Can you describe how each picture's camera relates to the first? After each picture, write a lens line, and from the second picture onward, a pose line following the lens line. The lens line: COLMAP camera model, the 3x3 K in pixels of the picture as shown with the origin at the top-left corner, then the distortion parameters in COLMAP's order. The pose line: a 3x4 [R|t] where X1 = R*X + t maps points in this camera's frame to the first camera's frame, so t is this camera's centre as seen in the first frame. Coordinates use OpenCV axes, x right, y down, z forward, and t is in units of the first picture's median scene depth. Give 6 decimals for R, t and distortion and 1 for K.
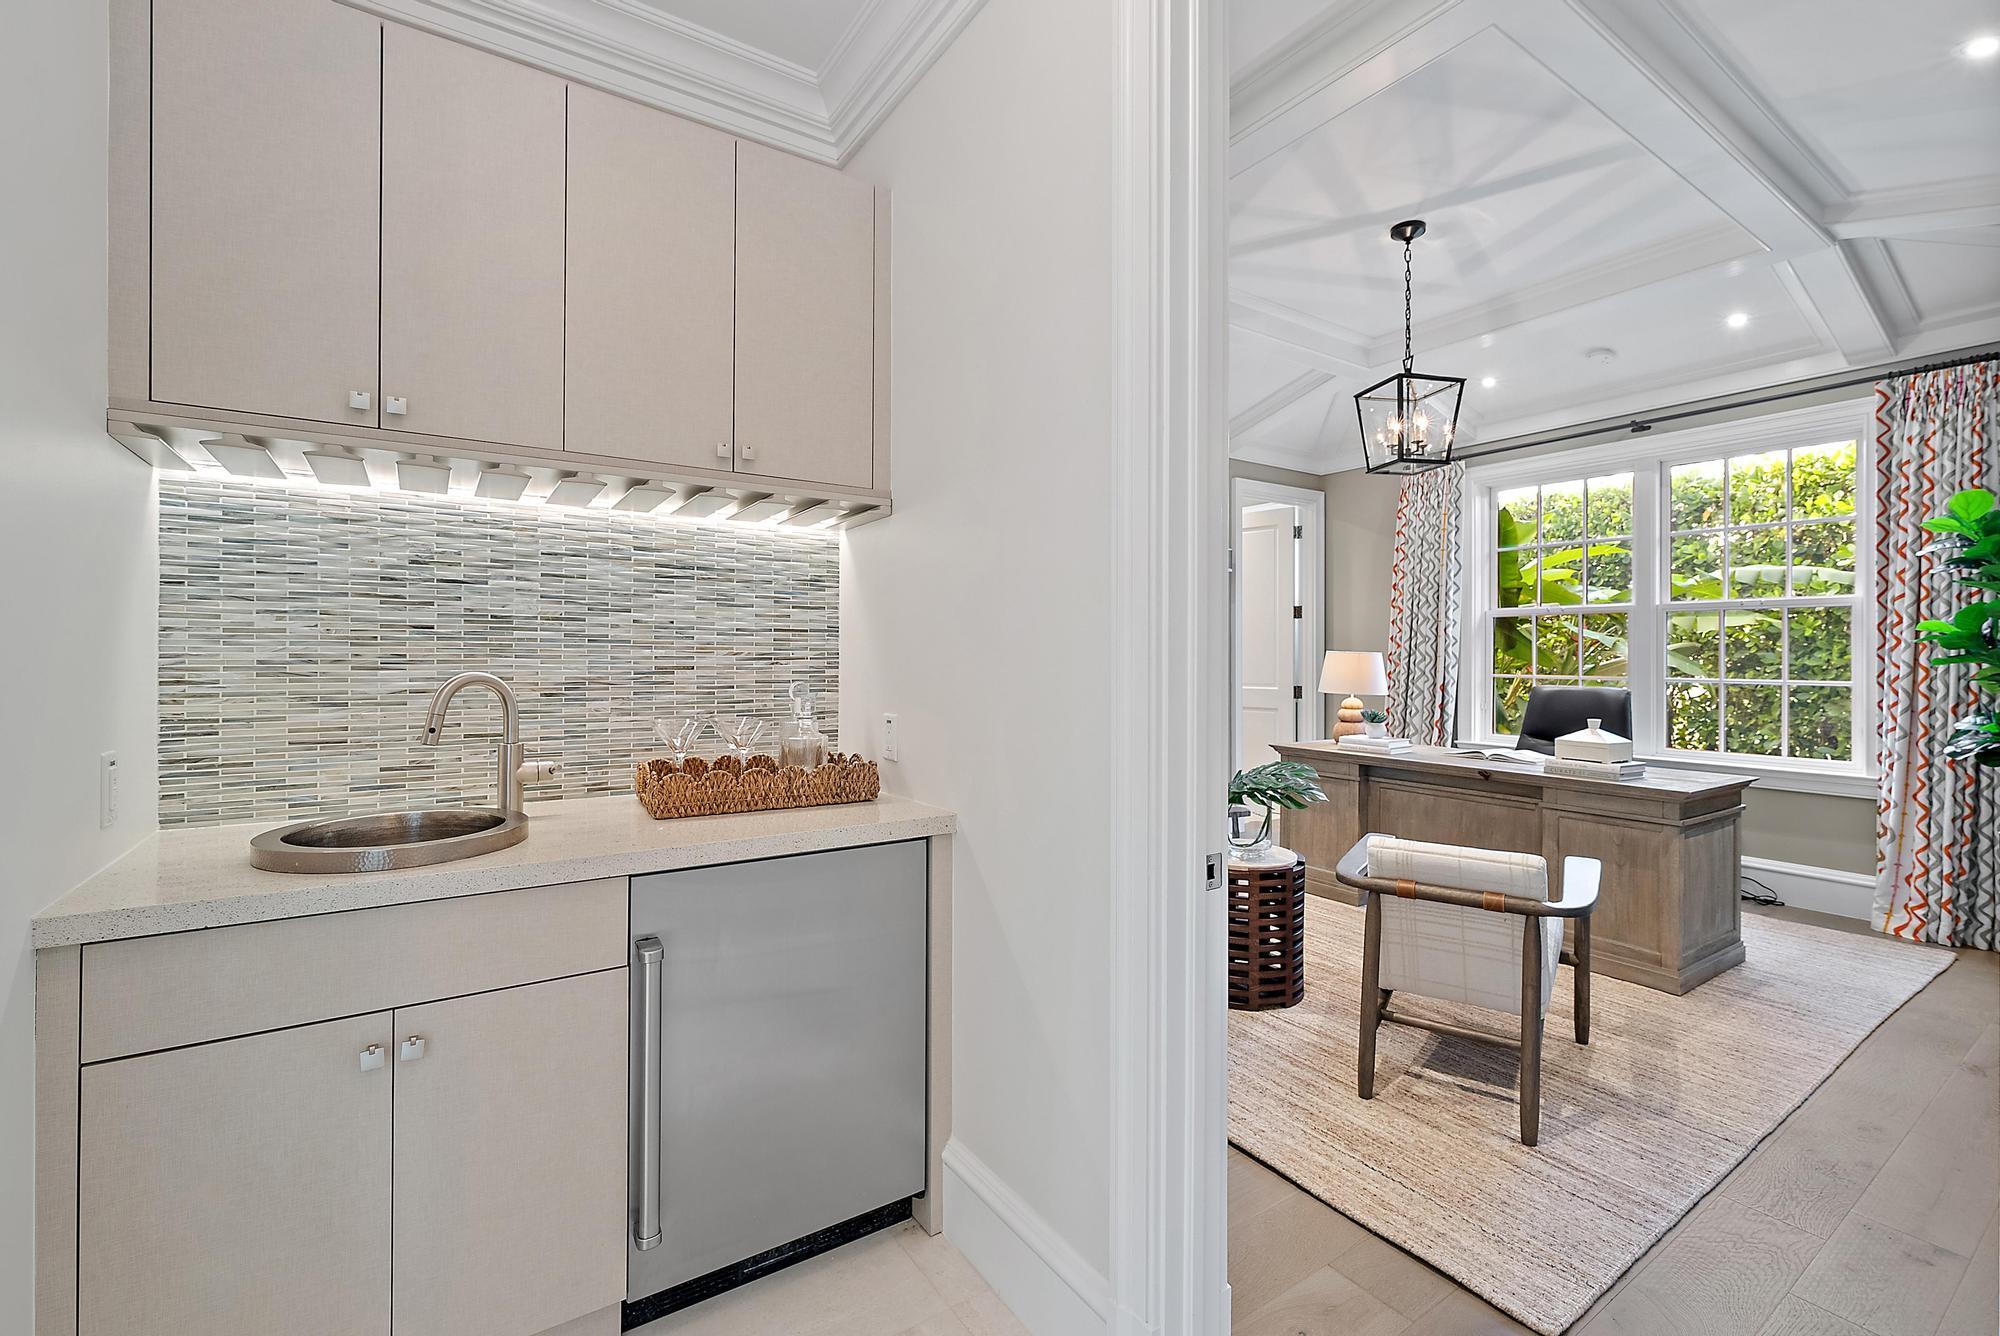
lens RADIAL K [[863.2, 0, 1002.5], [0, 863.2, 655.0], [0, 0, 1]] dist [-0.000151, -0.000544]
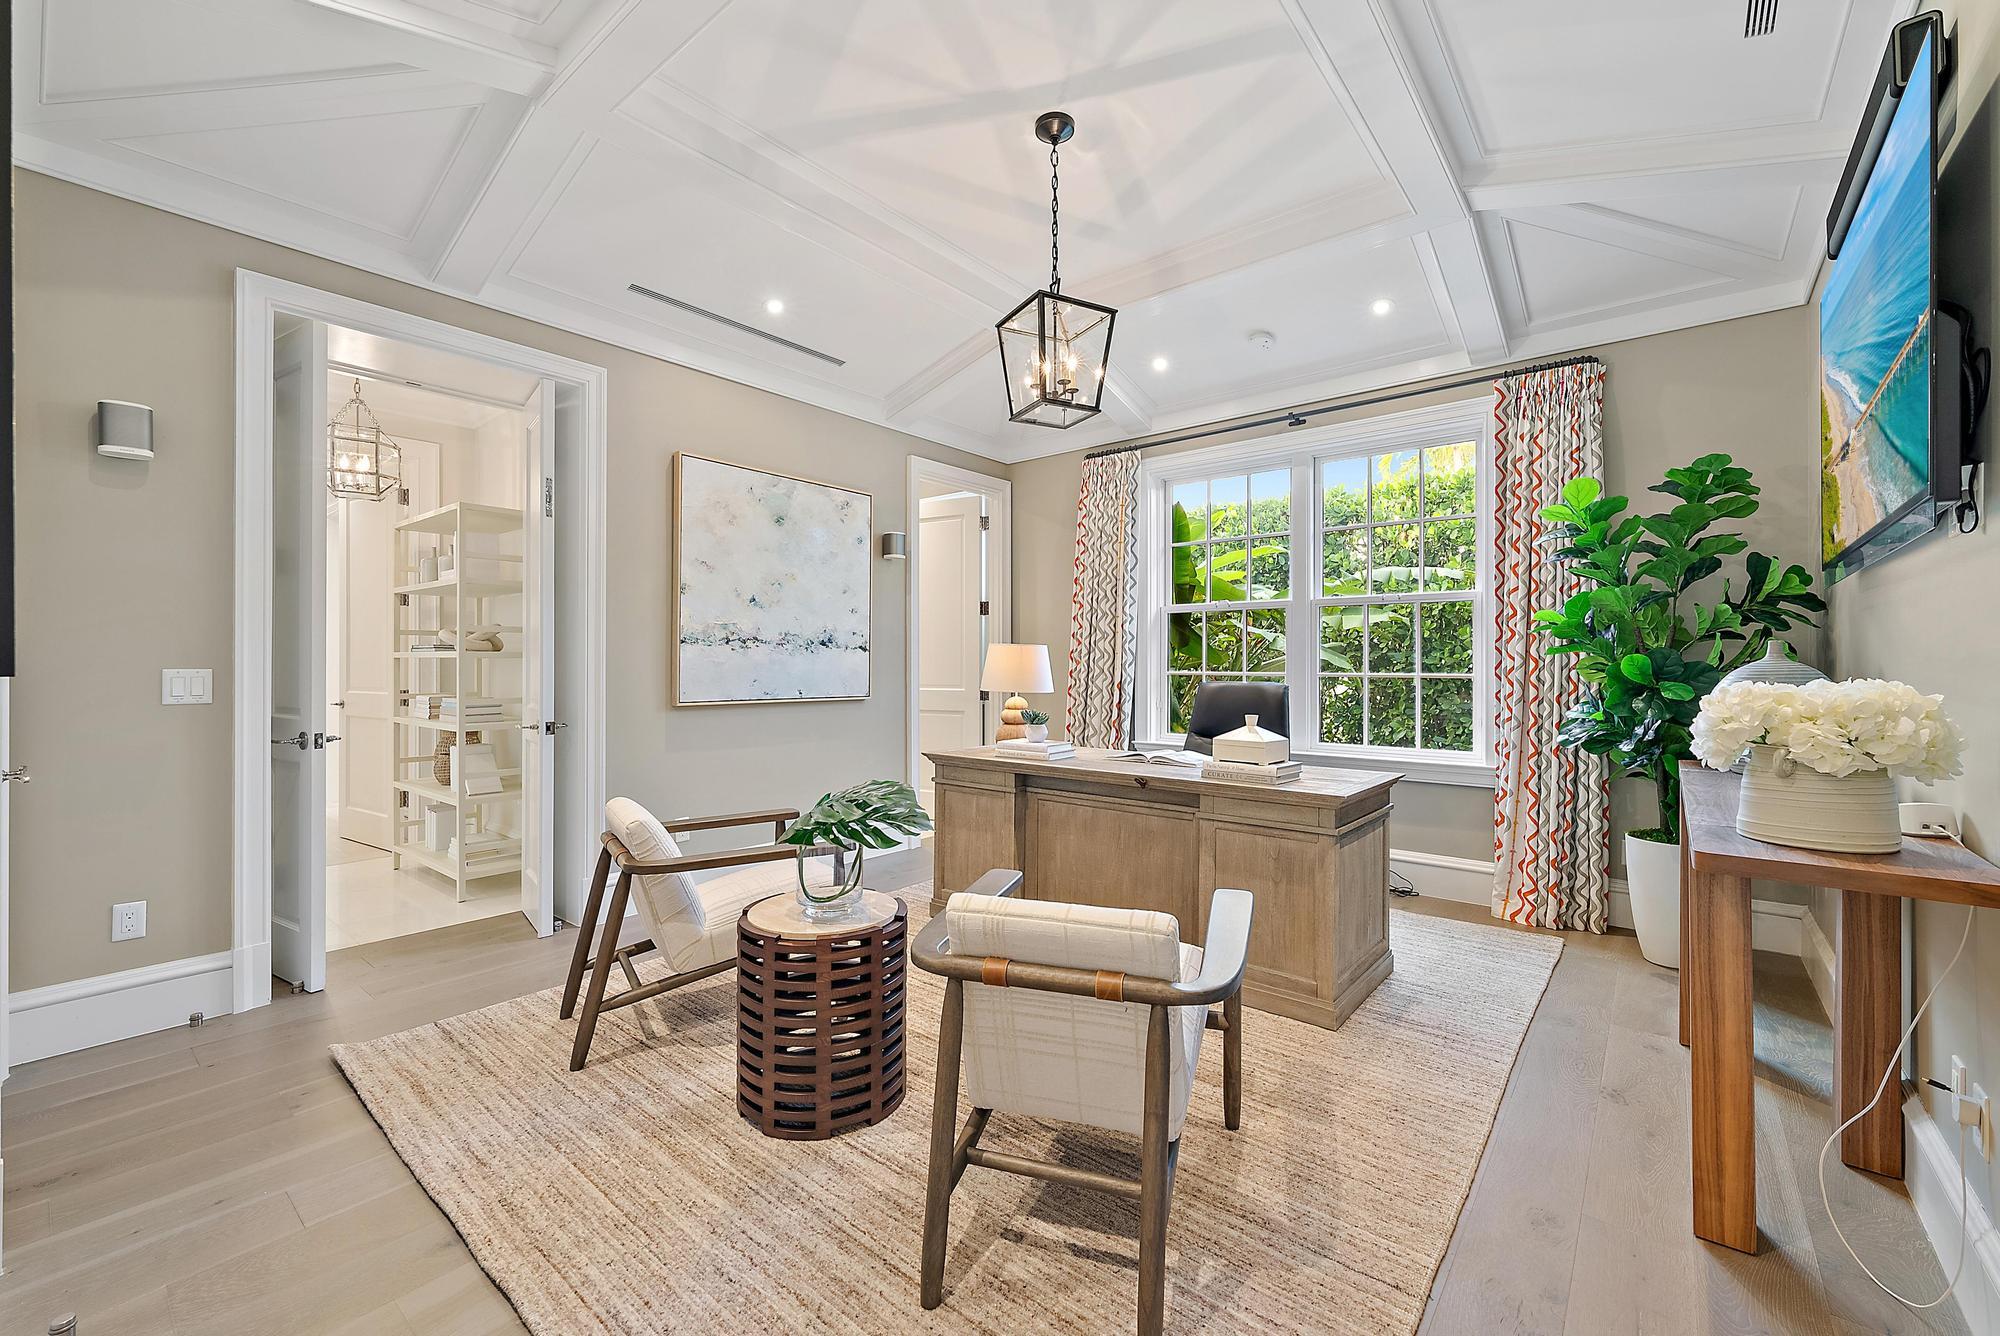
lens RADIAL K [[800.4, 0, 1001.0], [0, 800.4, 668.7], [0, 0, 1]] dist [-0.002406, -0.000237]
pose [[0.960583, -0.002947, 0.277977, 0.201912], [0.001902, 0.999990, 0.004028, 0.022220], [-0.277986, -0.003341, 0.960579, 0.271649]]
